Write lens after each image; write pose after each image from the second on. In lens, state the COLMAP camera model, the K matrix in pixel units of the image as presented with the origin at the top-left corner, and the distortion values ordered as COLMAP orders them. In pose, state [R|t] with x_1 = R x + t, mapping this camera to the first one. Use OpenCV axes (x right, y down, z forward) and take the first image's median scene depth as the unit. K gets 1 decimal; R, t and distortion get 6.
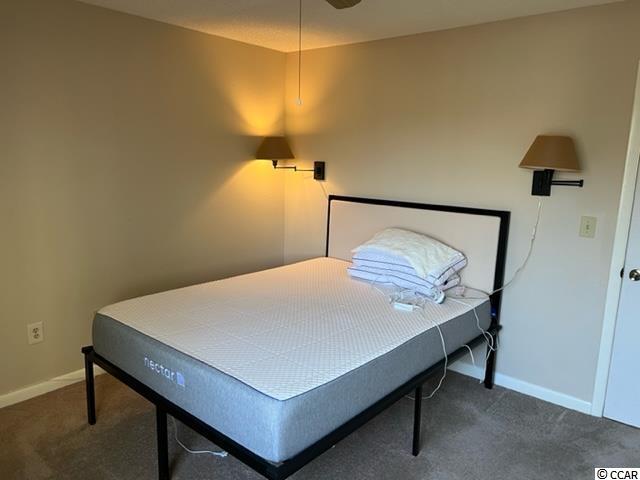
lens RADIAL K [[478.7, 0, 322.9], [0, 478.7, 240.2], [0, 0, 1]] dist [0.014010, -0.000496]
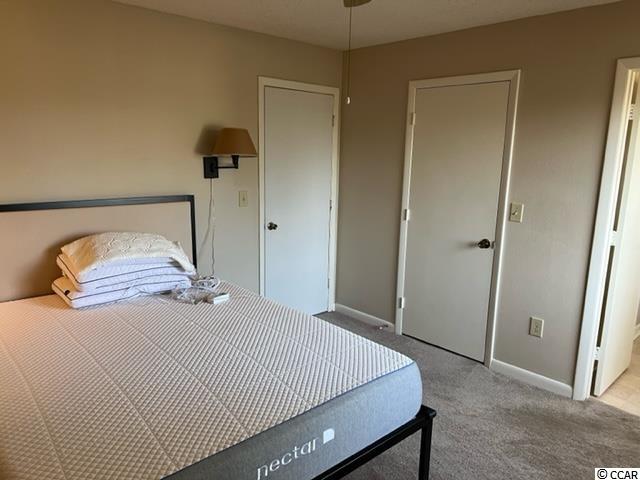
lens RADIAL K [[478.7, 0, 322.9], [0, 478.7, 240.2], [0, 0, 1]] dist [0.014010, -0.000496]
pose [[0.107445, -0.204891, 0.972870, -0.699141], [0.159544, 0.969406, 0.186542, -0.121932], [-0.981326, 0.135172, 0.136847, 0.592727]]
